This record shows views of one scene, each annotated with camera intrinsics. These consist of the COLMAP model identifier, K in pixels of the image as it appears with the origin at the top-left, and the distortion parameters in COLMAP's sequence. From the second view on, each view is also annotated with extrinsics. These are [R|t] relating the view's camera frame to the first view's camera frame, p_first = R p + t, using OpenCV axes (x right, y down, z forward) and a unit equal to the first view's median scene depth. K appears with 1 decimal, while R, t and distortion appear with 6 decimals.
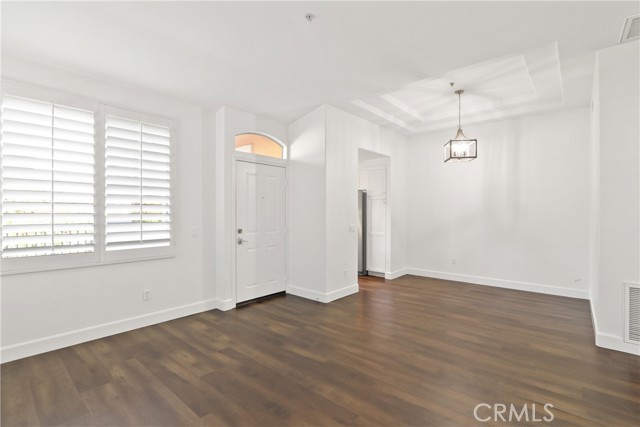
lens RADIAL K [[298.6, 0, 324.4], [0, 298.6, 214.3], [0, 0, 1]] dist [-0.015951, 0.000432]
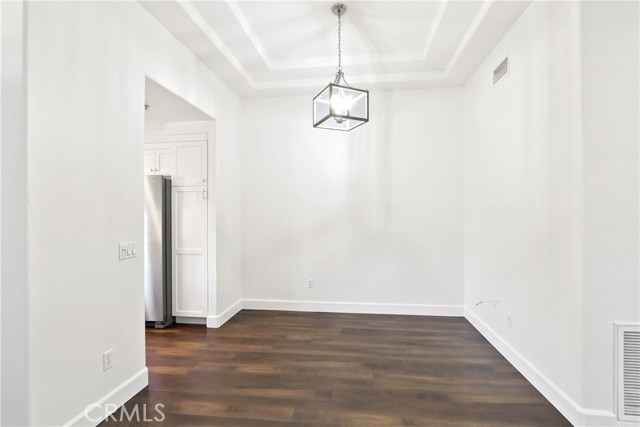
lens RADIAL K [[298.6, 0, 324.4], [0, 298.6, 214.3], [0, 0, 1]] dist [-0.015951, 0.000432]
pose [[0.836368, -0.004353, 0.548151, 0.106375], [0.008288, 0.999955, -0.004704, -0.001697], [-0.548106, 0.008477, 0.836366, 0.528074]]
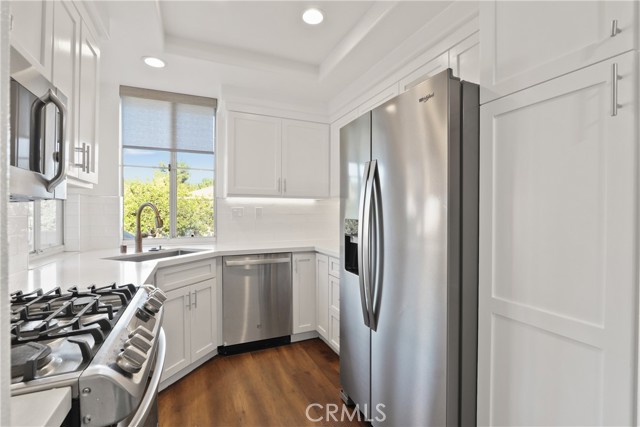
lens RADIAL K [[298.6, 0, 324.4], [0, 298.6, 214.3], [0, 0, 1]] dist [-0.015951, 0.000432]
pose [[0.903176, 0.005192, -0.429238, 0.191592], [-0.006717, 0.999975, -0.002038, 0.013625], [0.429217, 0.004724, 0.903189, 1.139771]]
